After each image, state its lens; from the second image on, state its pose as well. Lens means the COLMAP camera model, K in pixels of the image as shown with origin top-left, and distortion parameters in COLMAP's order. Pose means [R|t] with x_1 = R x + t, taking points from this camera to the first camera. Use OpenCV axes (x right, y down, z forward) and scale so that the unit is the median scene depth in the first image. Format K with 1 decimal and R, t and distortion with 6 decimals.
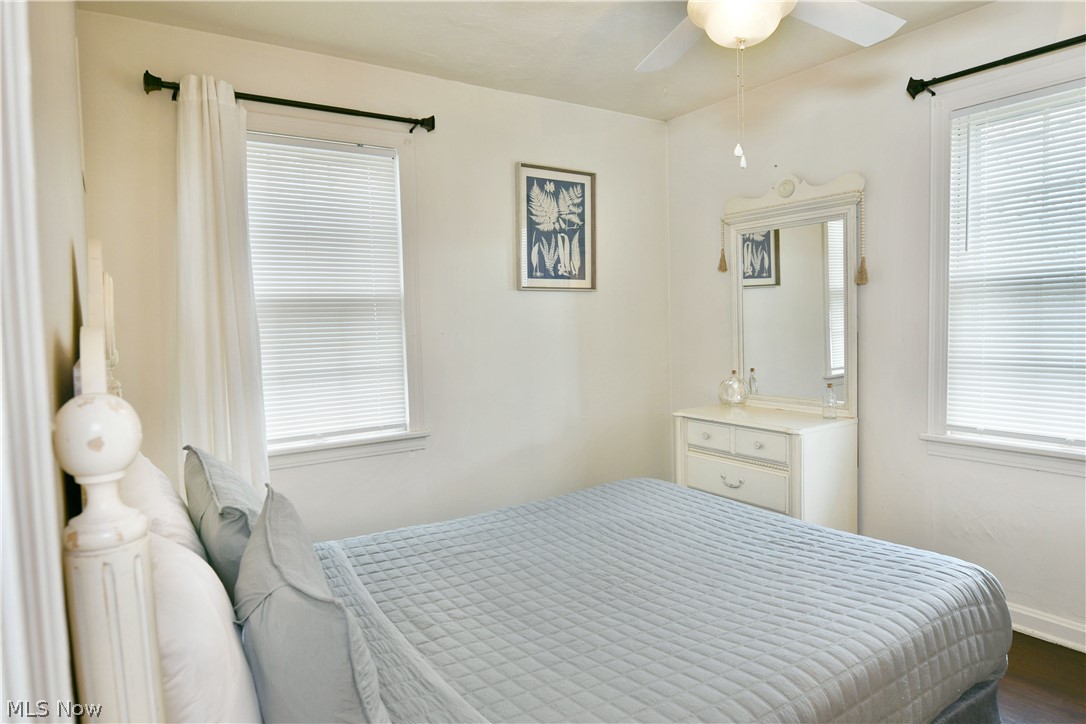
lens RADIAL K [[668.5, 0, 539.8], [0, 668.5, 359.1], [0, 0, 1]] dist [-0.012627, -0.005232]
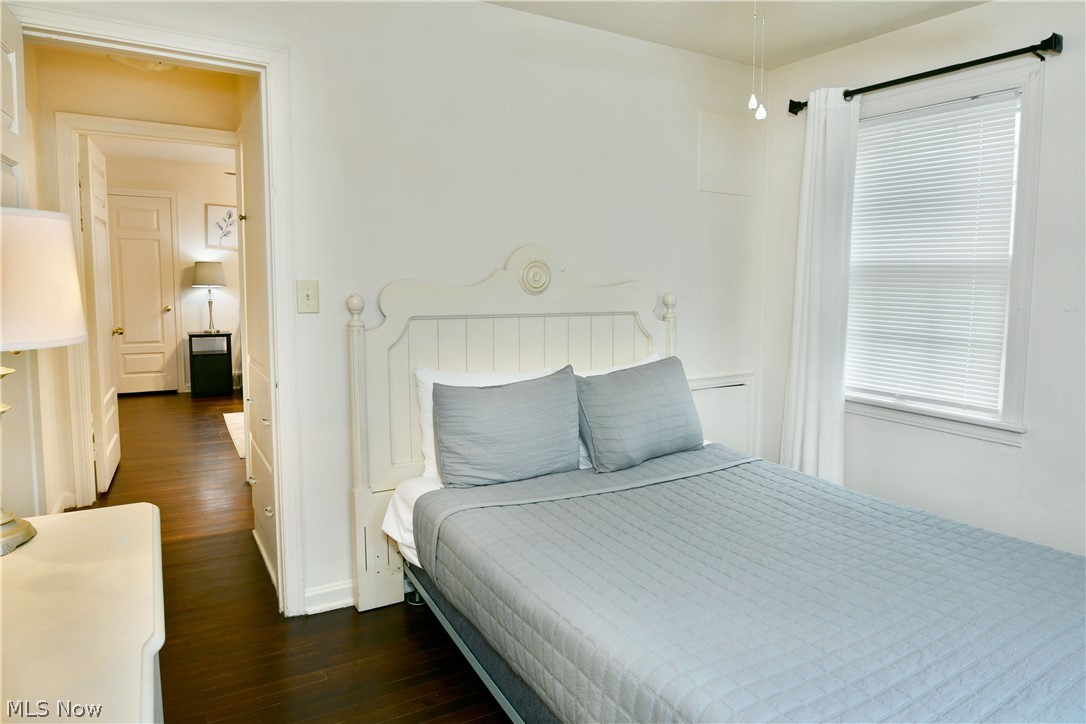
lens RADIAL K [[668.5, 0, 539.8], [0, 668.5, 359.1], [0, 0, 1]] dist [-0.012627, -0.005232]
pose [[-0.045185, 0.147474, -0.988033, 0.729403], [-0.077327, 0.985560, 0.150641, -0.057353], [0.995981, 0.083209, -0.033129, 0.473415]]
